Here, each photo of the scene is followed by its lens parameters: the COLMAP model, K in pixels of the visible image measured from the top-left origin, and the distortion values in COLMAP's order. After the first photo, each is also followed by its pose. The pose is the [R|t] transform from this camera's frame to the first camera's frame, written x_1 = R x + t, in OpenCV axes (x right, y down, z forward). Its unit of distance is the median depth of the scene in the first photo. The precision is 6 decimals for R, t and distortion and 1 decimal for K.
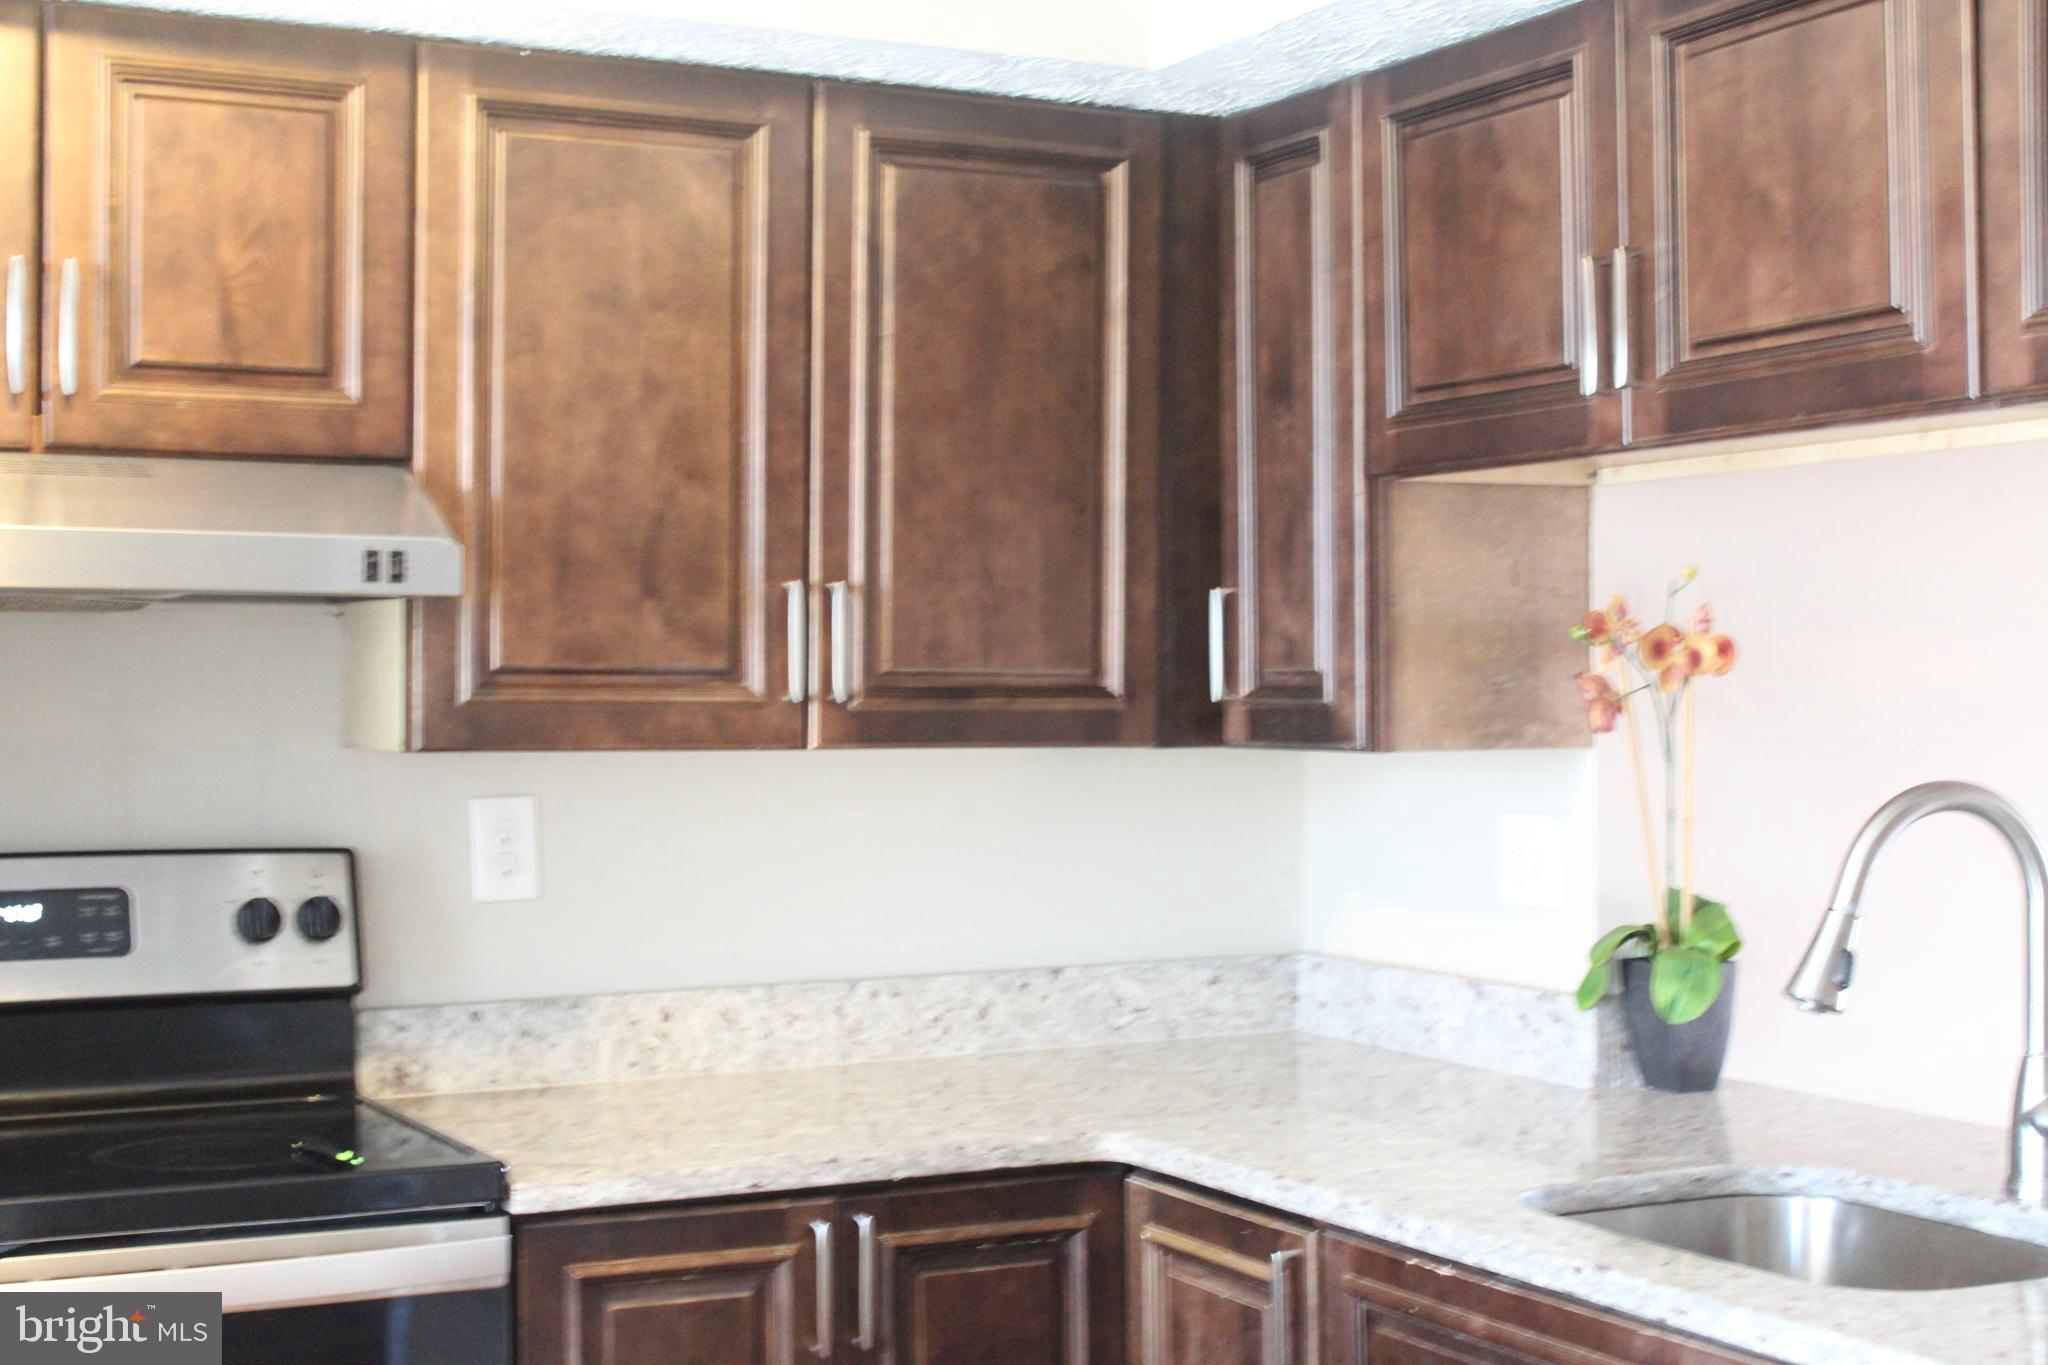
lens RADIAL K [[2929.4, 0, 1024.0], [0, 2929.4, 682.5], [0, 0, 1]] dist [-0.017963, -0.021727]
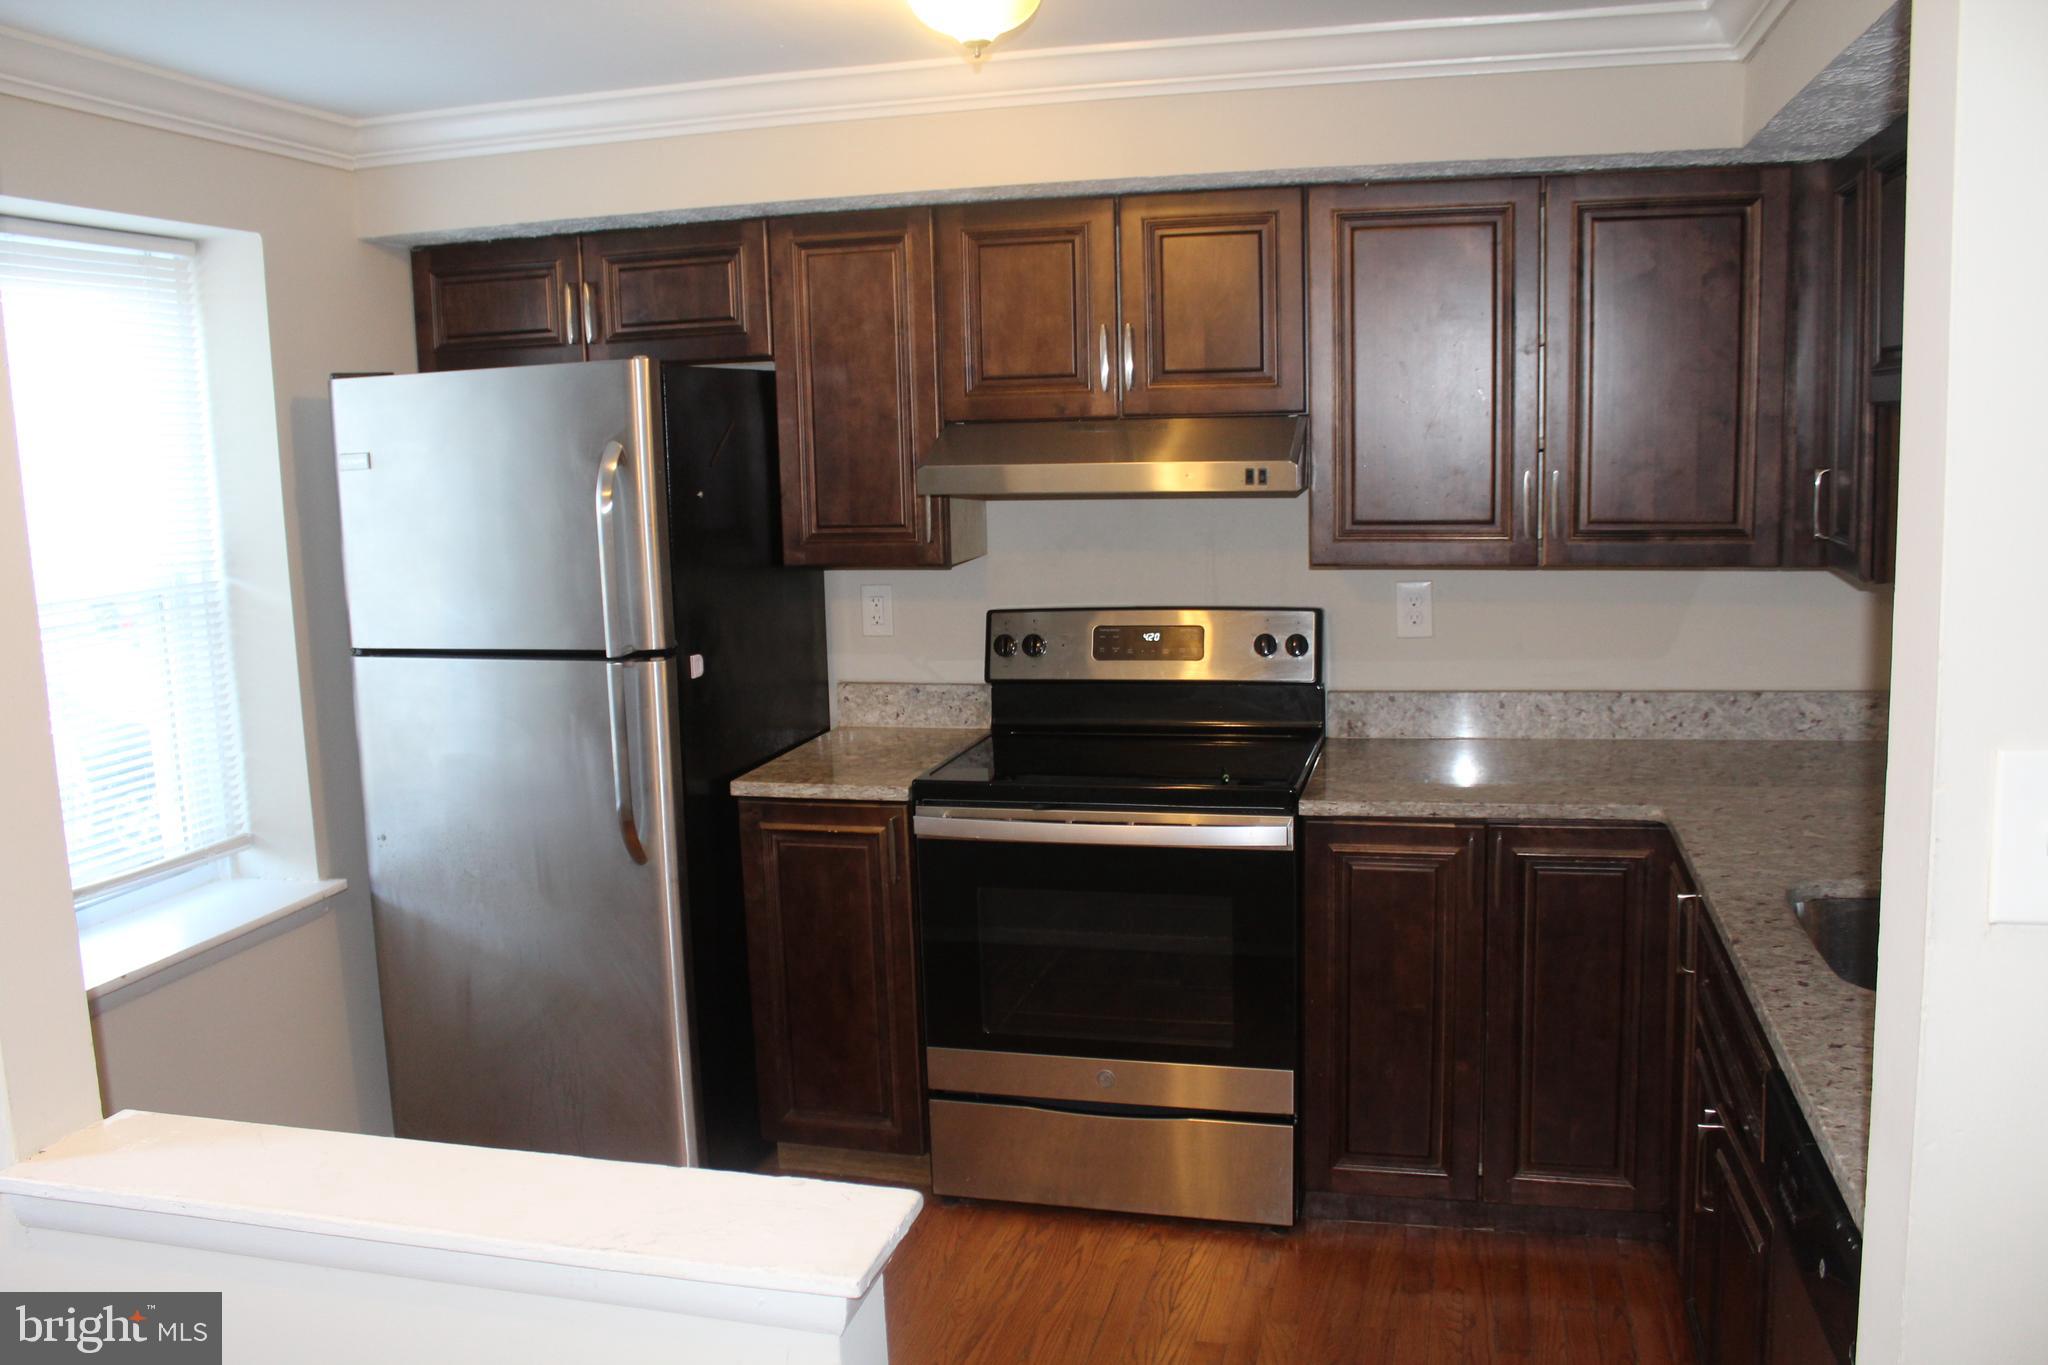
lens RADIAL K [[1666.1, 0, 1024.0], [0, 1666.1, 682.5], [0, 0, 1]] dist [-0.162619, 0.130986]
pose [[0.751267, 0.079846, -0.655151, 0.343645], [0.028181, 0.987869, 0.152712, -0.067357], [0.659396, -0.133191, 0.739903, 0.066017]]
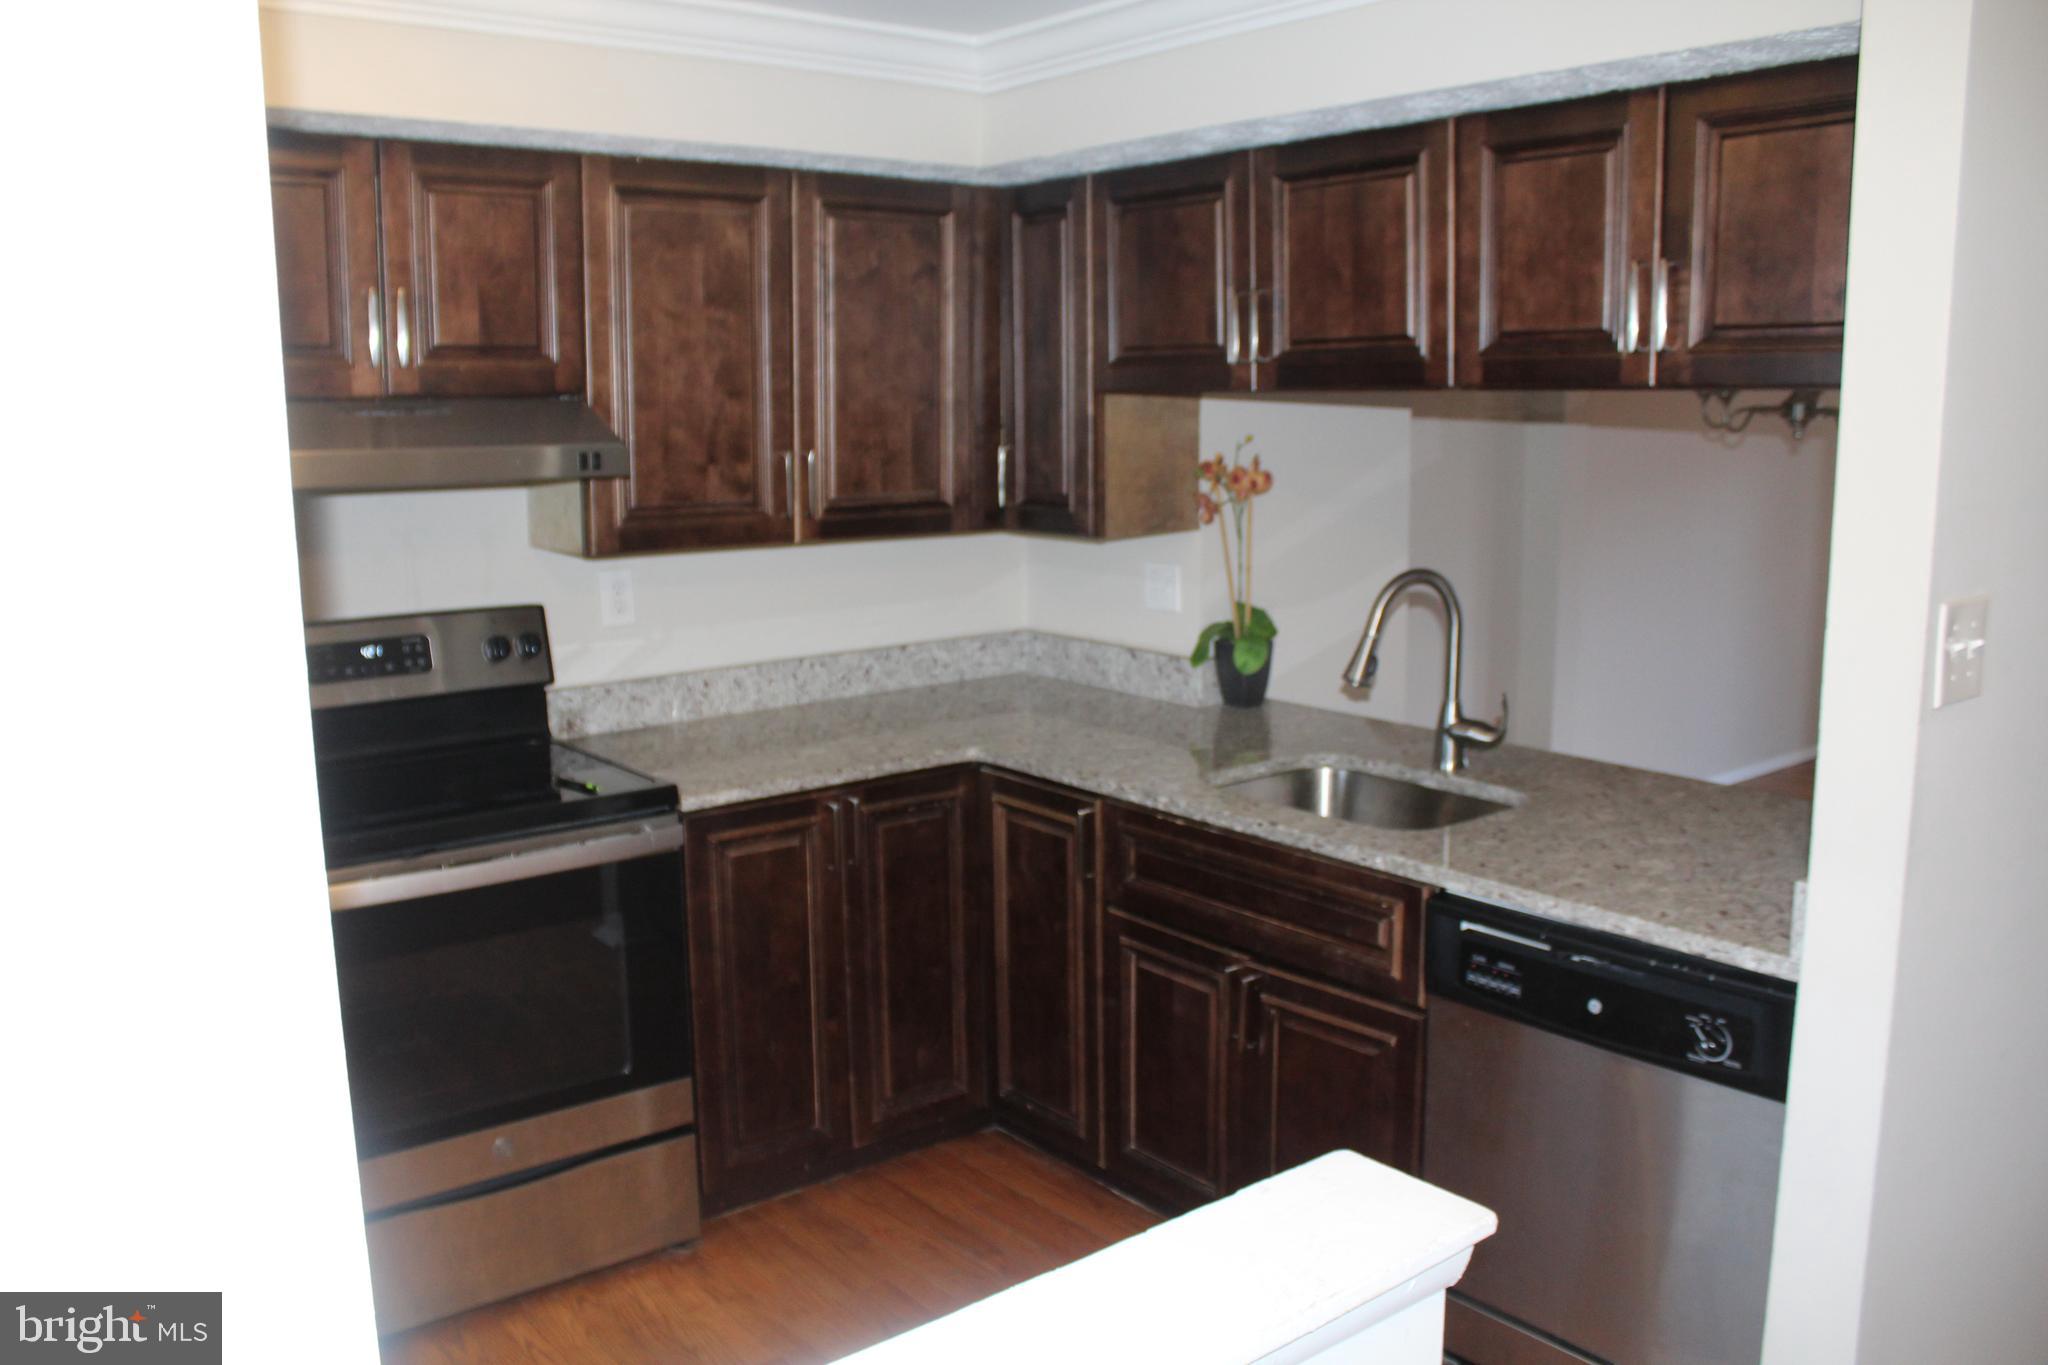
lens RADIAL K [[1666.1, 0, 1024.0], [0, 1666.1, 682.5], [0, 0, 1]] dist [-0.162619, 0.130986]
pose [[0.979960, -0.037039, 0.195723, -0.140903], [0.003758, 0.985824, 0.167742, -0.065249], [-0.199161, -0.163645, 0.966207, -0.044266]]
